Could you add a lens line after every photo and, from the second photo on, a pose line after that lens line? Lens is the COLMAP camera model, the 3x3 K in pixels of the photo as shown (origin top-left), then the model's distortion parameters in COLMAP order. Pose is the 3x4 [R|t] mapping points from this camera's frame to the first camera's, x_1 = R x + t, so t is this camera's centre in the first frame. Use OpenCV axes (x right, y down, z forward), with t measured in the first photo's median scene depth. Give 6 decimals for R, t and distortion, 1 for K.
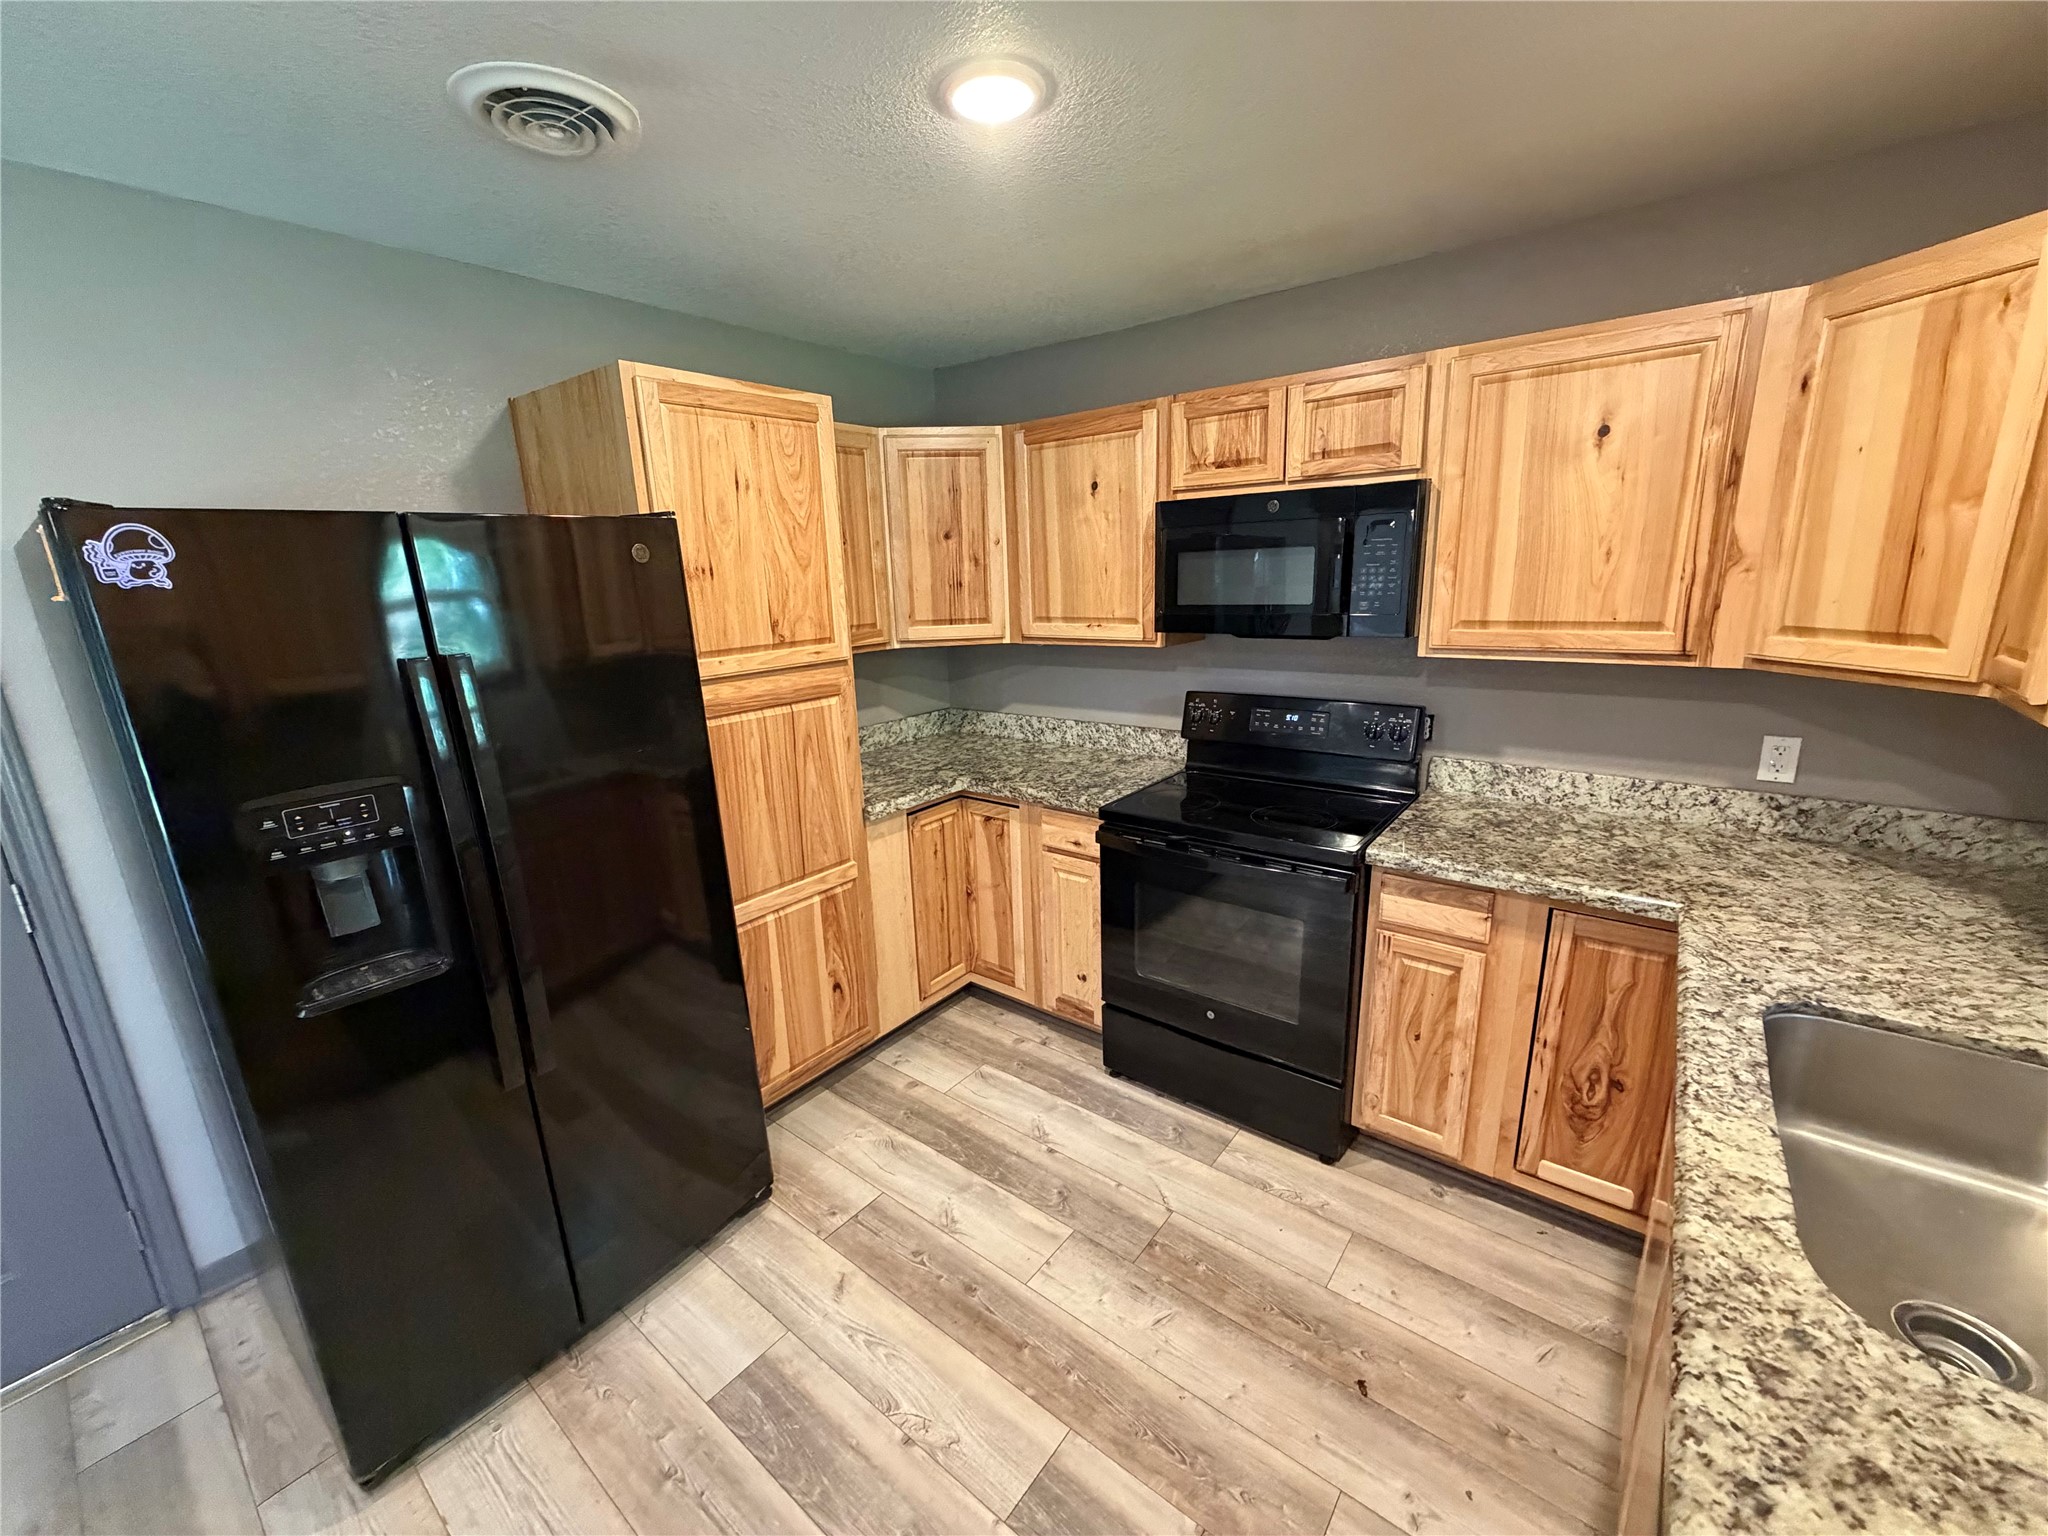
lens RADIAL K [[816.0, 0, 1013.5], [0, 816.0, 768.0], [0, 0, 1]] dist [-0.002237, 0.001274]
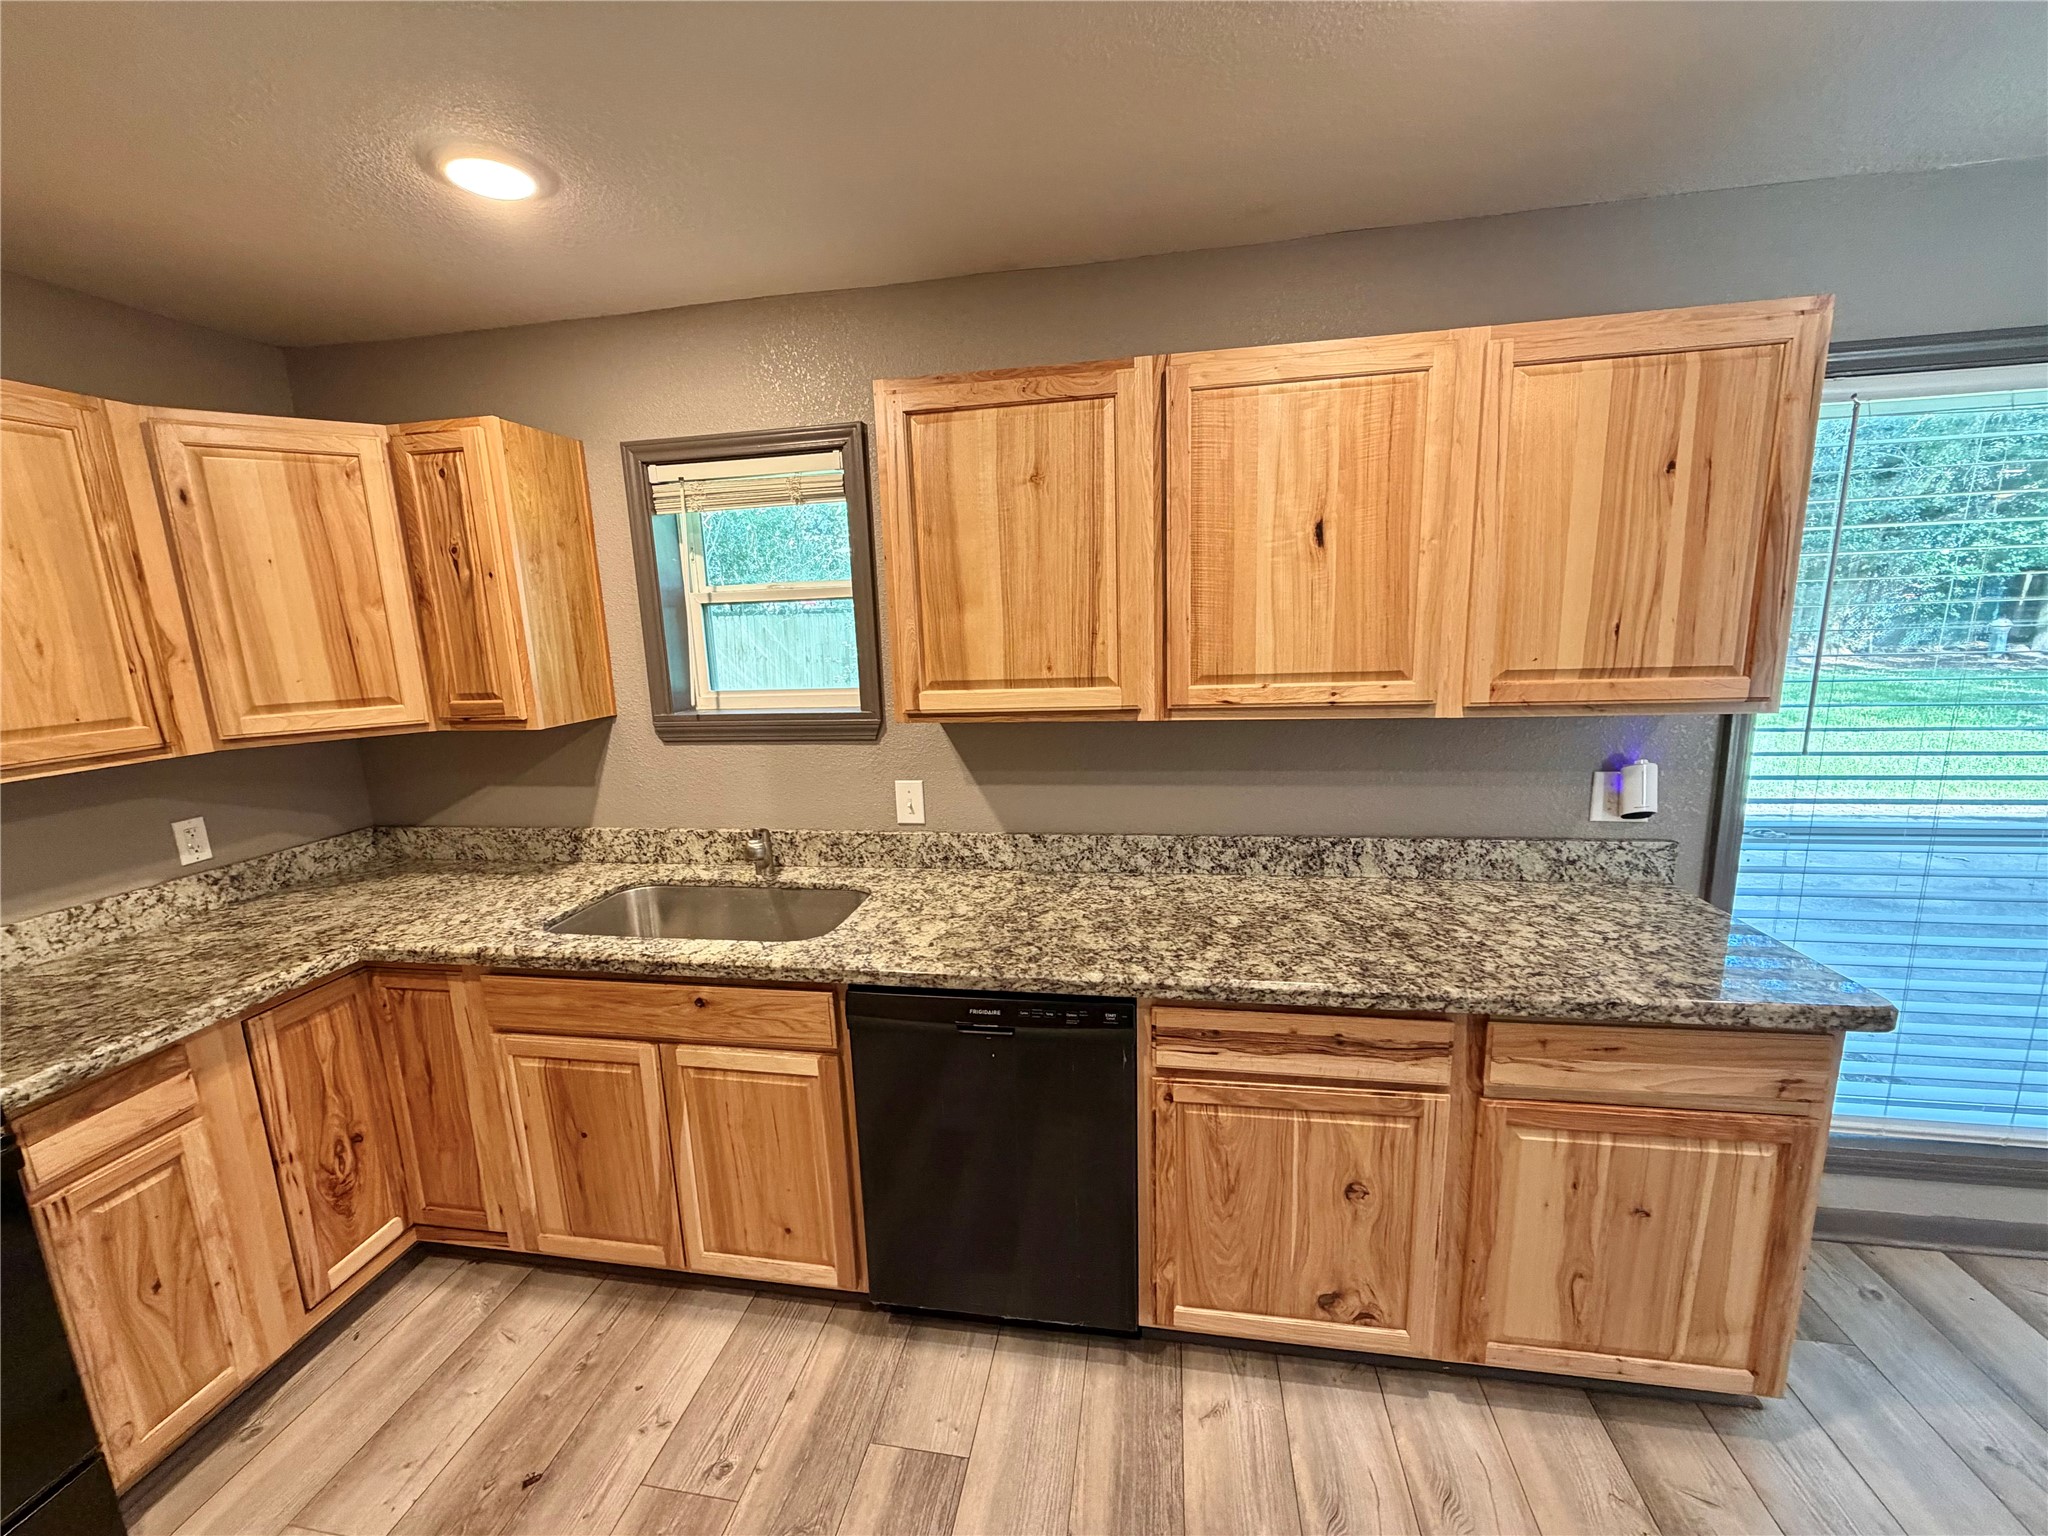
lens RADIAL K [[816.0, 0, 1018.0], [0, 816.0, 771.2], [0, 0, 1]] dist [-0.002237, 0.001274]
pose [[-0.475065, -0.117174, 0.872114, -0.472650], [0.261633, 0.927464, 0.267130, -0.095937], [-0.840156, 0.355078, -0.409949, 0.503318]]
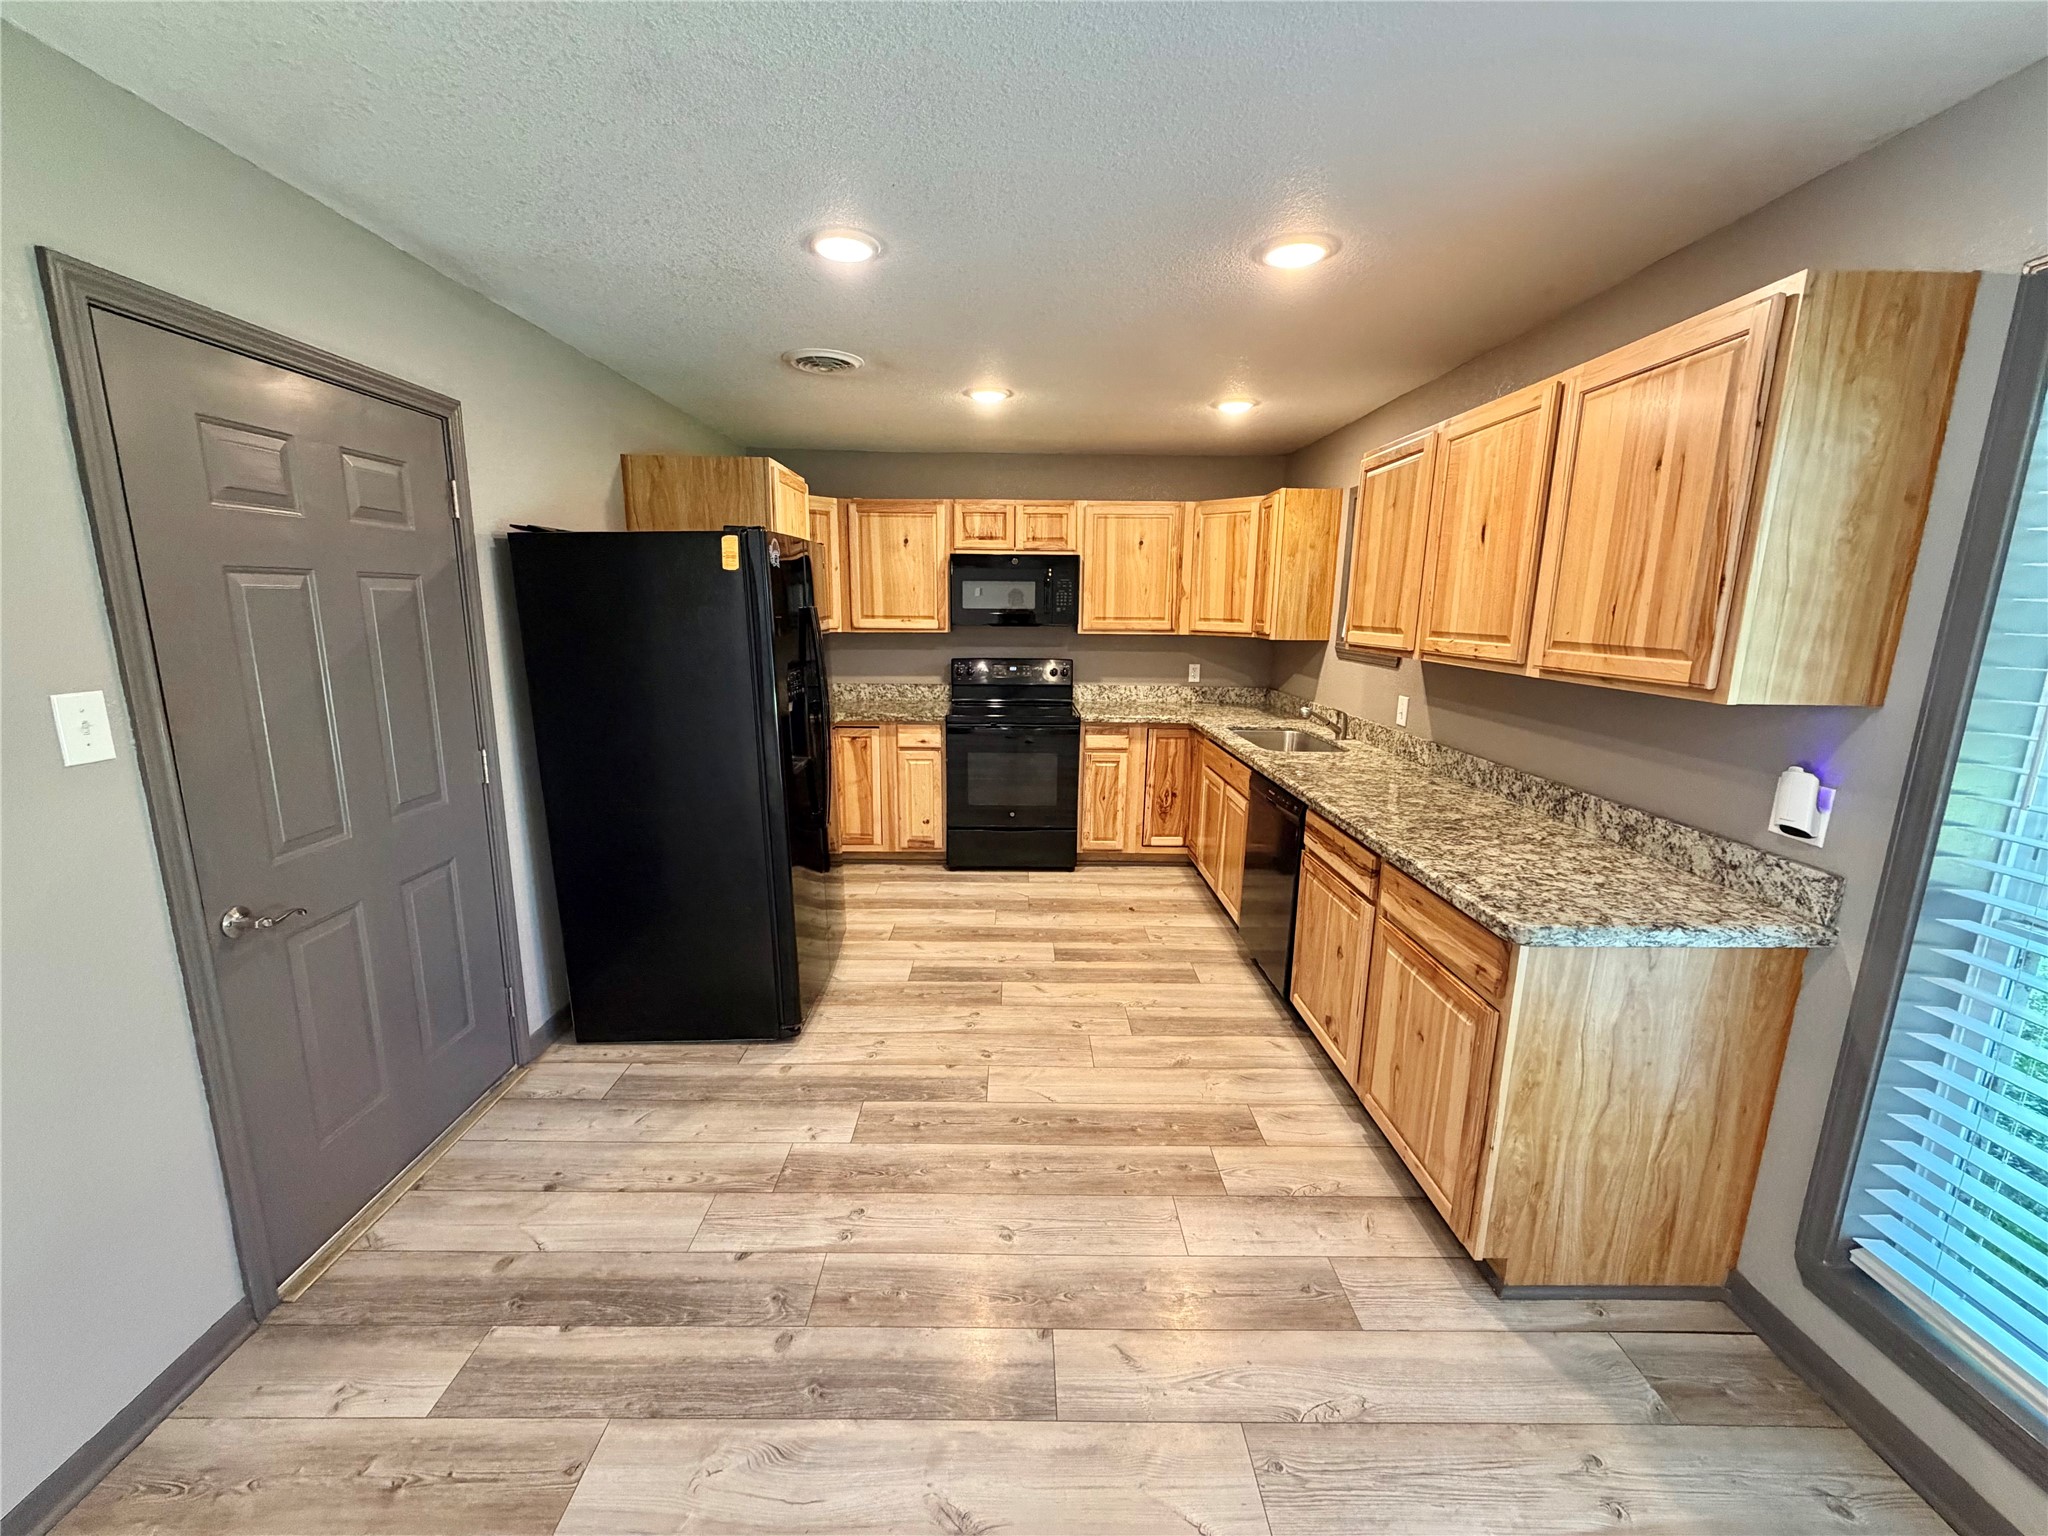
lens RADIAL K [[816.0, 0, 1015.6], [0, 816.0, 769.7], [0, 0, 1]] dist [-0.002237, 0.001274]
pose [[0.778449, -0.084823, 0.621951, -1.140398], [0.114781, 0.993357, -0.008188, 0.249927], [-0.617125, 0.077762, 0.783014, -0.654751]]
